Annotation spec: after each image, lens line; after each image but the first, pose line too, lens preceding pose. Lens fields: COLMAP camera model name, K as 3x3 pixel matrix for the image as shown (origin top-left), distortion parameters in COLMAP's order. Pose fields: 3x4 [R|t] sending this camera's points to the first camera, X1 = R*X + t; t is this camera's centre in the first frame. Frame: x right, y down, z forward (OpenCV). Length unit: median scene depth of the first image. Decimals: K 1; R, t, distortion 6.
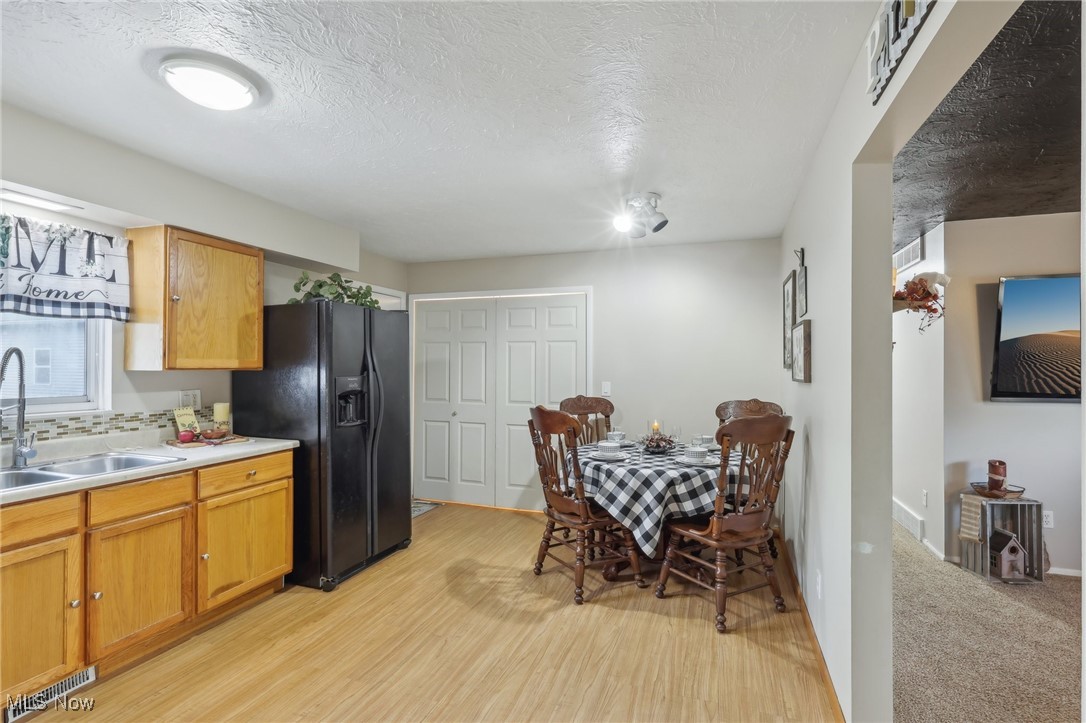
lens RADIAL K [[512.8, 0, 545.9], [0, 512.8, 360.5], [0, 0, 1]] dist [0.000585, 0.000987]
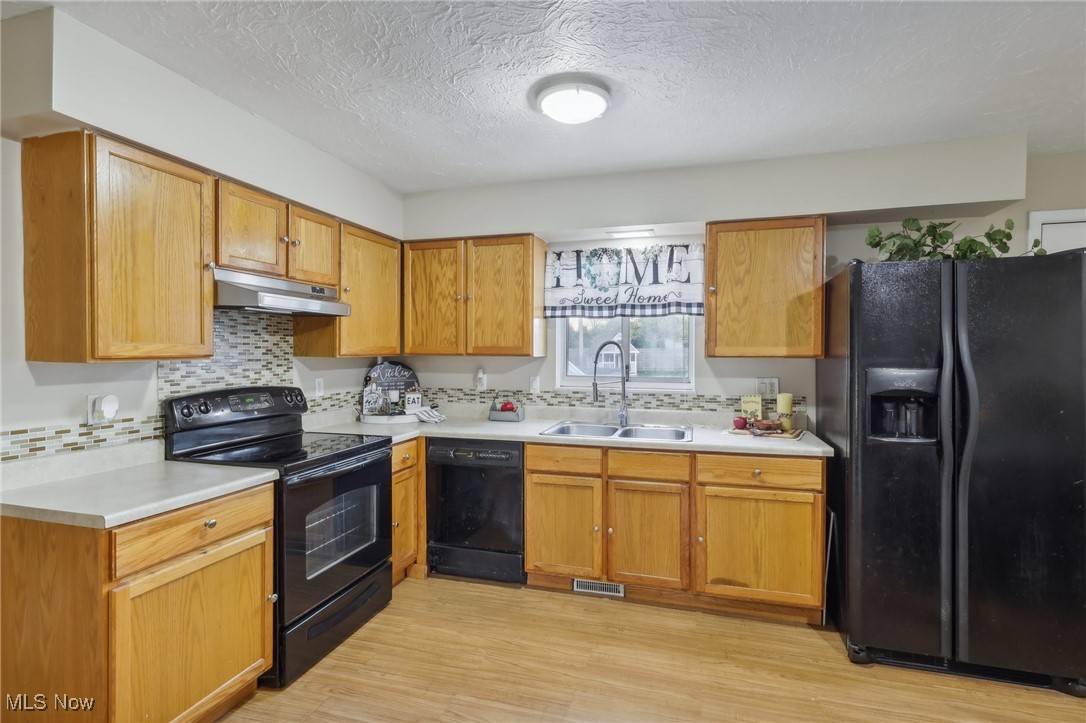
lens RADIAL K [[512.8, 0, 545.9], [0, 512.8, 360.5], [0, 0, 1]] dist [0.000585, 0.000987]
pose [[0.054921, 0.011223, -0.998428, 0.307243], [0.008681, 0.999894, 0.011717, 0.009061], [0.998453, -0.009311, 0.054817, 0.580898]]
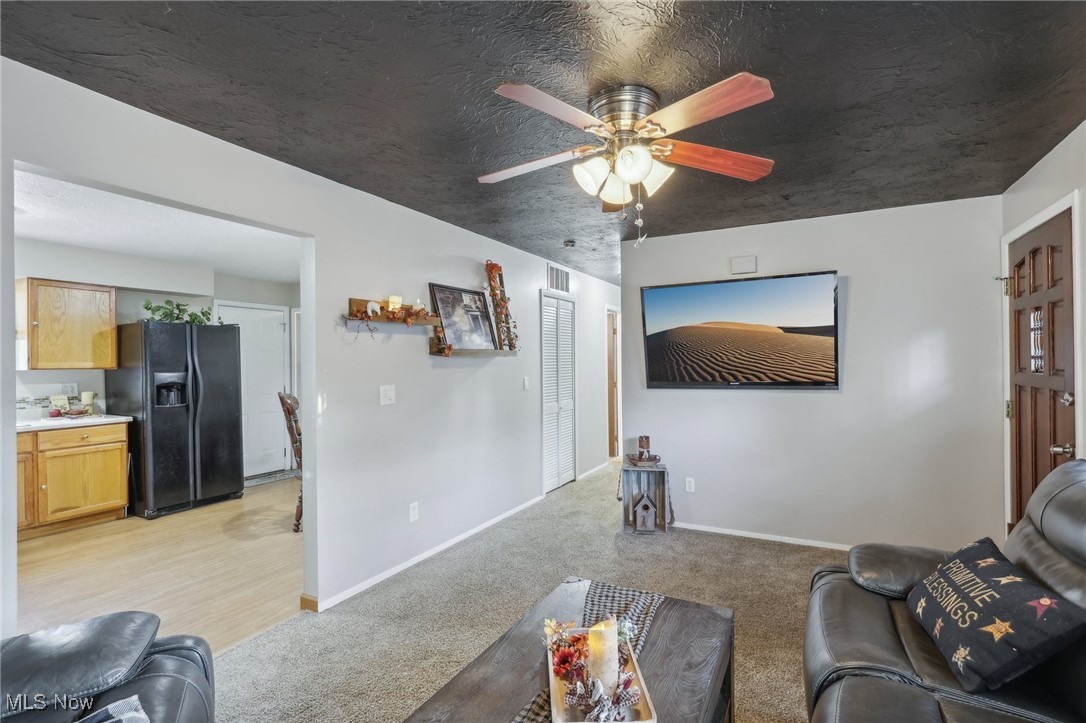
lens RADIAL K [[510.2, 0, 540.6], [0, 510.2, 363.4], [0, 0, 1]] dist [0.000877, 0.000239]
pose [[0.988675, -0.012568, -0.149546, 0.998109], [0.014342, 0.999839, 0.010790, 0.004463], [0.149386, -0.012812, 0.988696, -0.297874]]
